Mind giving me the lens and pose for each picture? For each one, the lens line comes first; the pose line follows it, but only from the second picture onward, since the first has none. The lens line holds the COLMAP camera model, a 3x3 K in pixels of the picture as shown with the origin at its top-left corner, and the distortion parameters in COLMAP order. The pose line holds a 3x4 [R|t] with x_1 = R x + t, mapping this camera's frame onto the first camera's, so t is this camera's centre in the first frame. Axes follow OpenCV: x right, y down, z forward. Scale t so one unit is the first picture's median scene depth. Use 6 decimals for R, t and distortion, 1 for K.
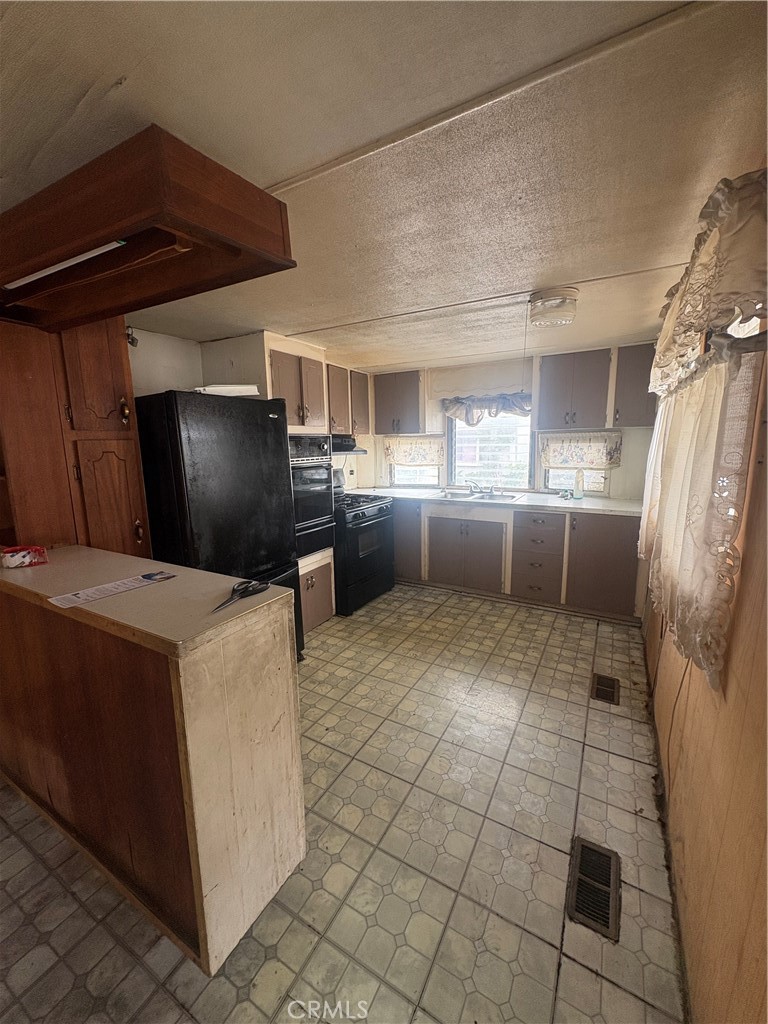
lens RADIAL K [[411.0, 0, 385.3], [0, 411.0, 511.7], [0, 0, 1]] dist [0.000470, -0.000997]
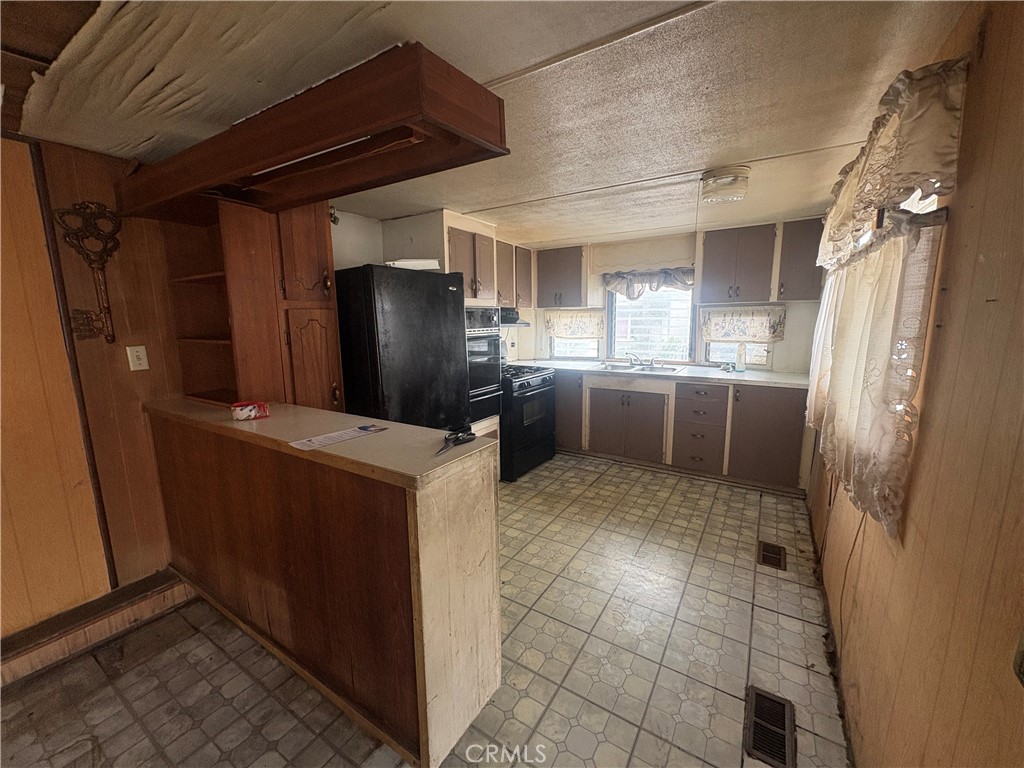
lens RADIAL K [[411.0, 0, 512.5], [0, 411.0, 383.1], [0, 0, 1]] dist [0.000470, -0.000997]
pose [[0.998780, 0.011932, -0.047916, -0.097279], [-0.012444, 0.999868, -0.010414, 0.032838], [0.047785, 0.010997, 0.998797, -0.084935]]
